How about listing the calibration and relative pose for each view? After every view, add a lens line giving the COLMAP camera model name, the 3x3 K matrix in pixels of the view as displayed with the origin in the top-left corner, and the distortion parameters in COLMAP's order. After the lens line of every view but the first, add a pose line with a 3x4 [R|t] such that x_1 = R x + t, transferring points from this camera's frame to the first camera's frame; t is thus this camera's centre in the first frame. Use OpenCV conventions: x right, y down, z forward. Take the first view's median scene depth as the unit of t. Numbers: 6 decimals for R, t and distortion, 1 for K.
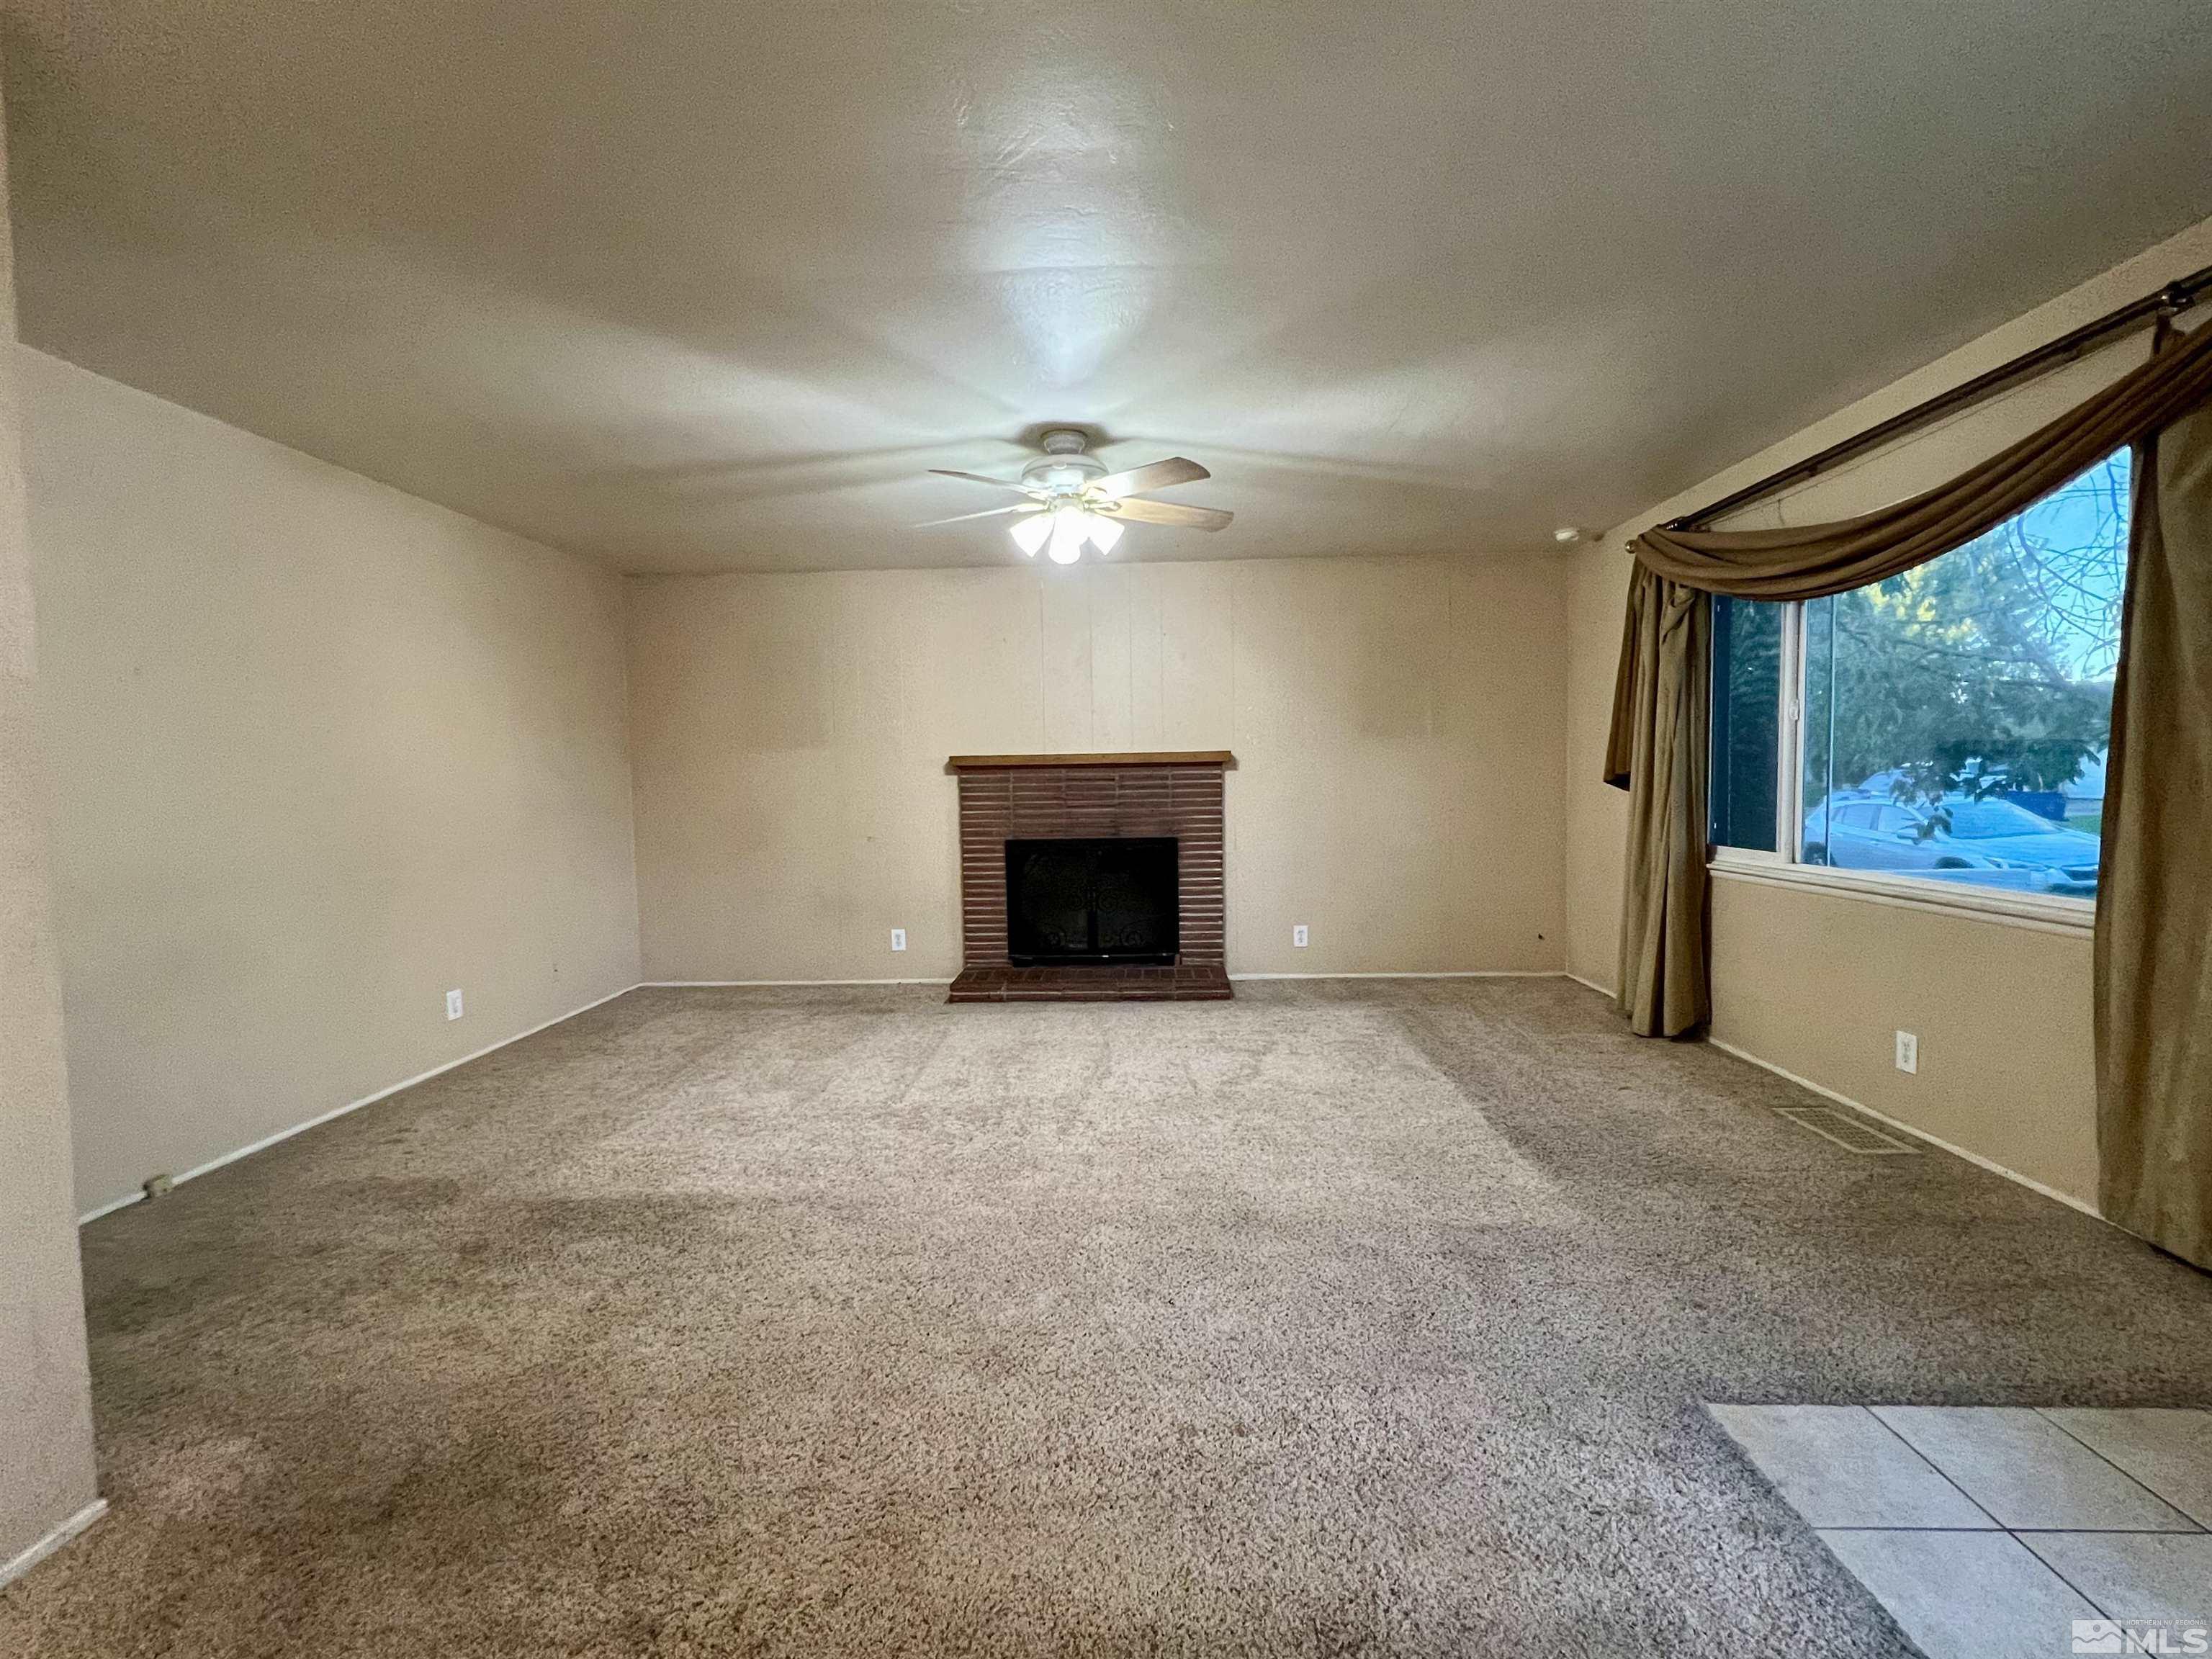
lens RADIAL K [[962.6, 0, 1102.6], [0, 962.6, 830.2], [0, 0, 1]] dist [-0.001885, -0.000041]
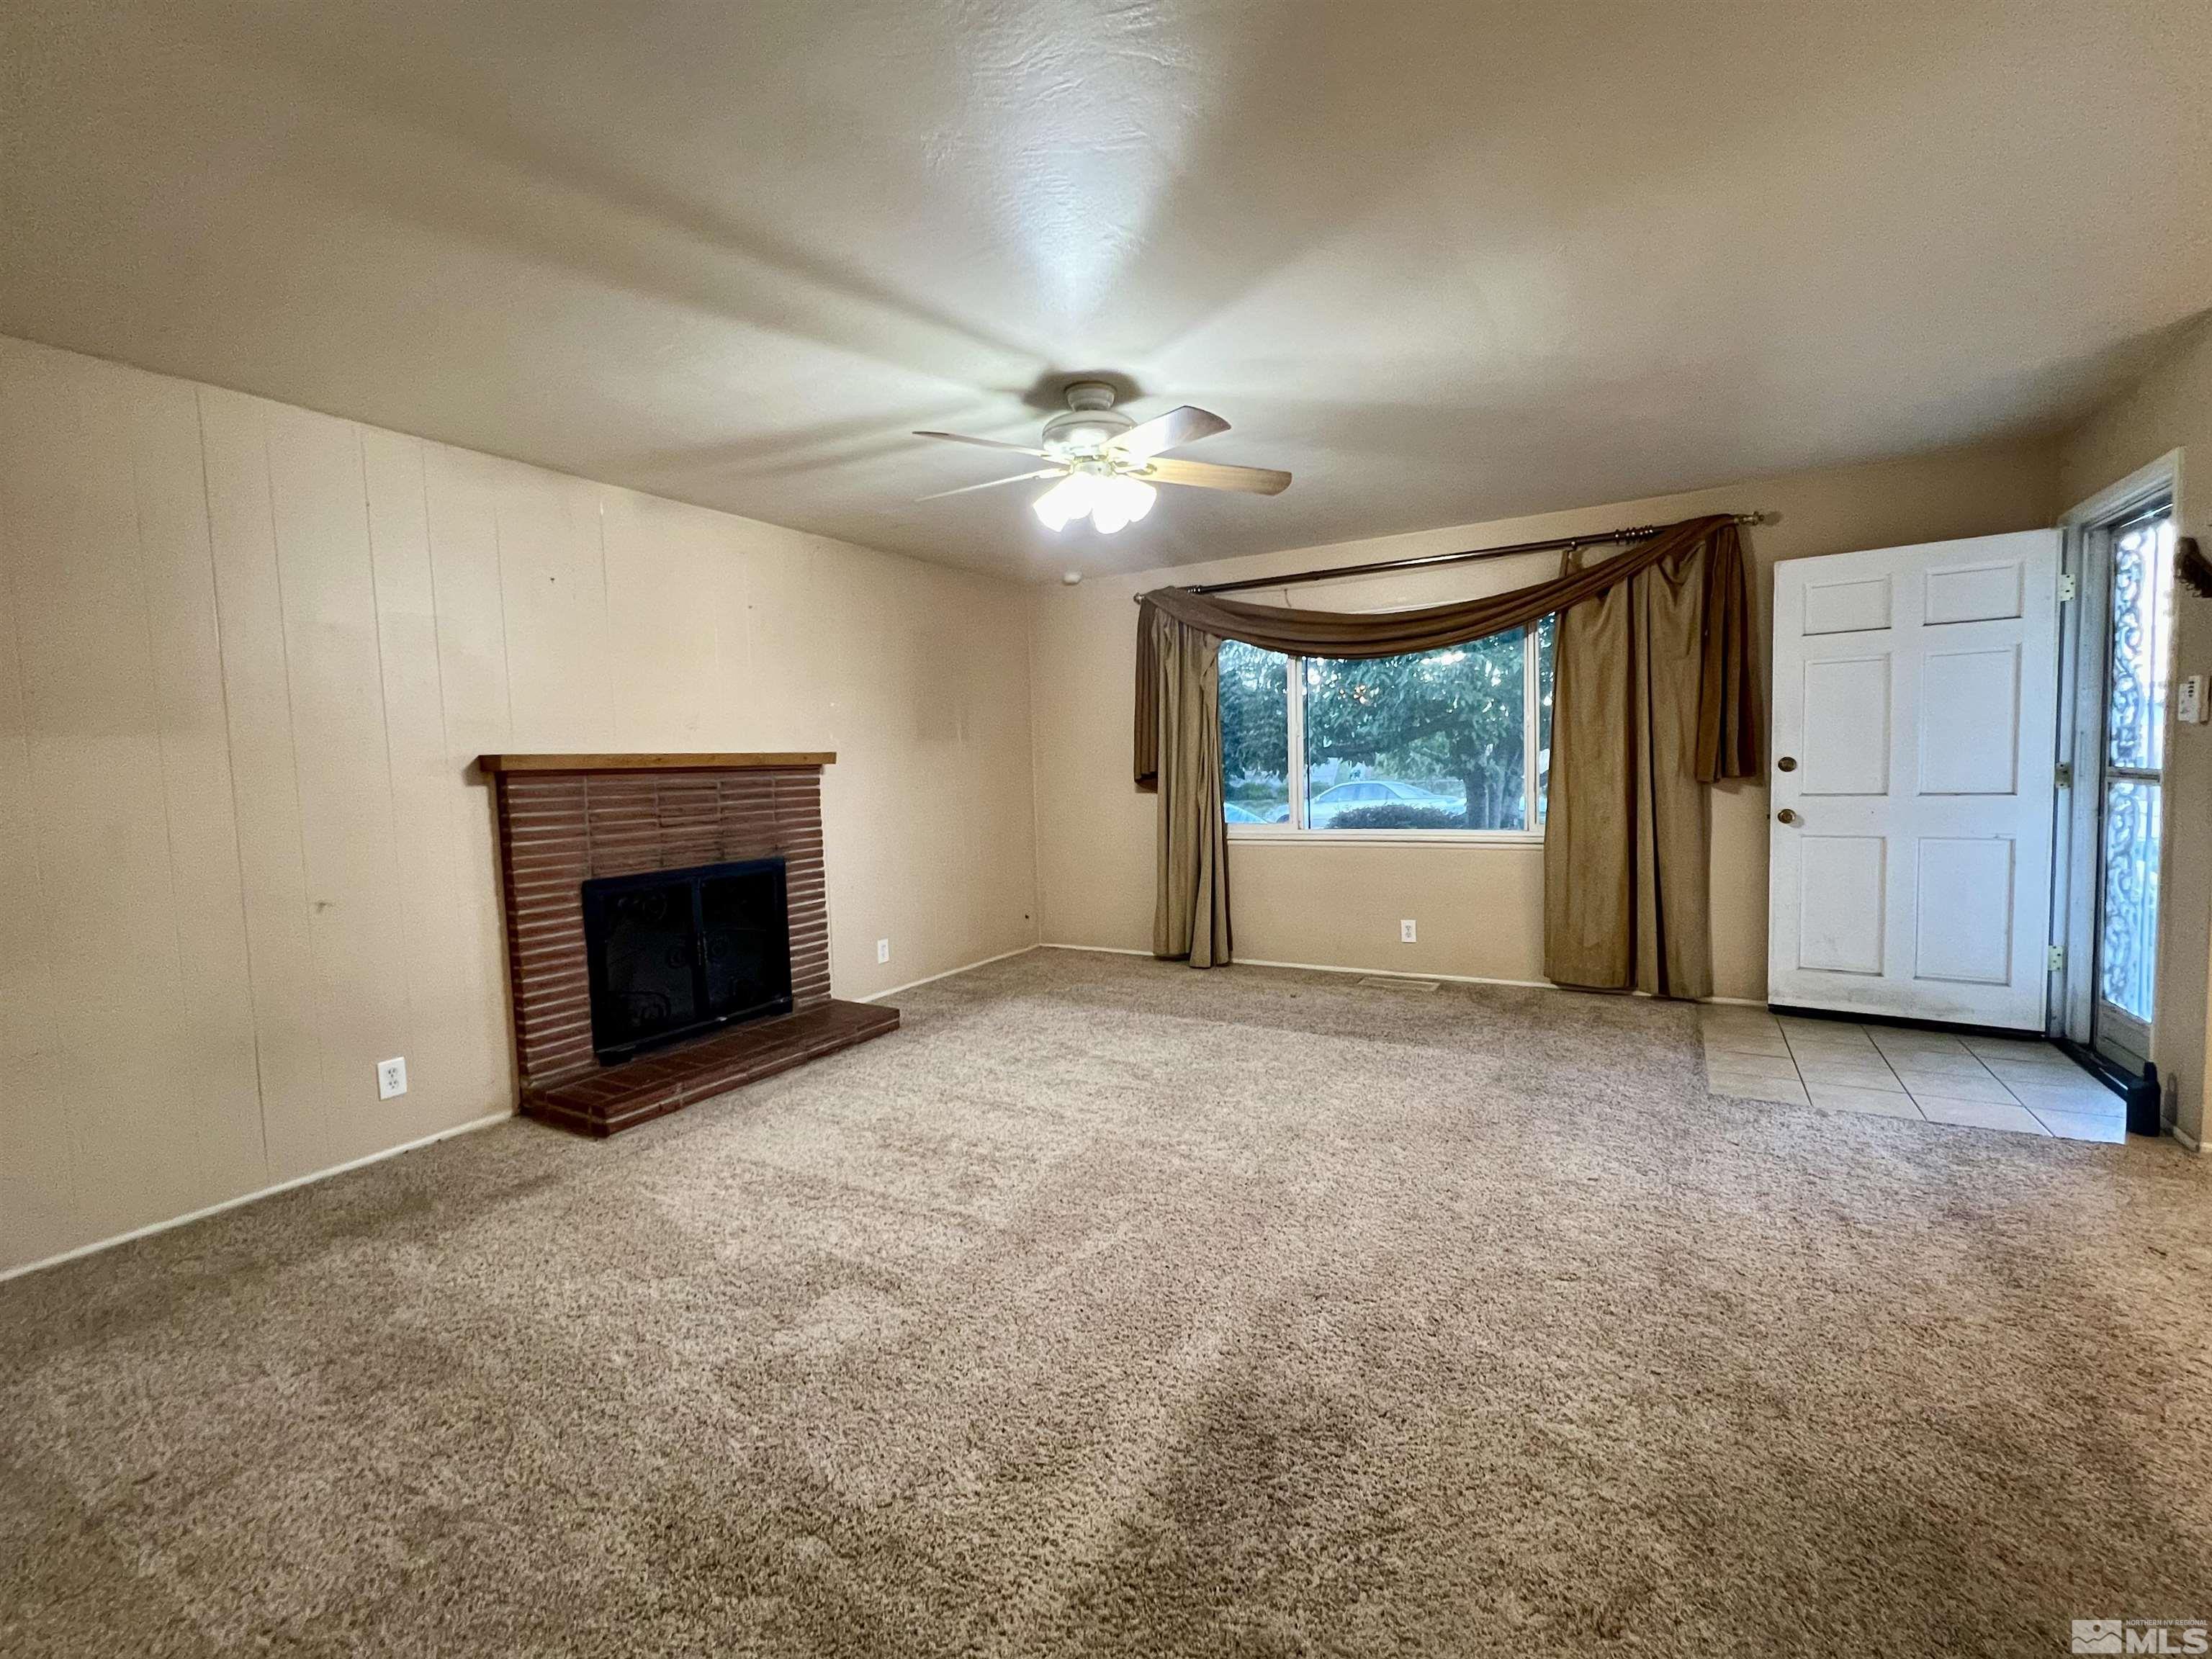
lens RADIAL K [[962.6, 0, 1102.6], [0, 962.6, 828.1], [0, 0, 1]] dist [-0.001885, -0.000041]
pose [[0.472455, -0.055237, 0.879622, -0.692746], [0.067939, 0.997347, 0.026139, -0.026221], [-0.878732, 0.047411, 0.474954, 0.489899]]
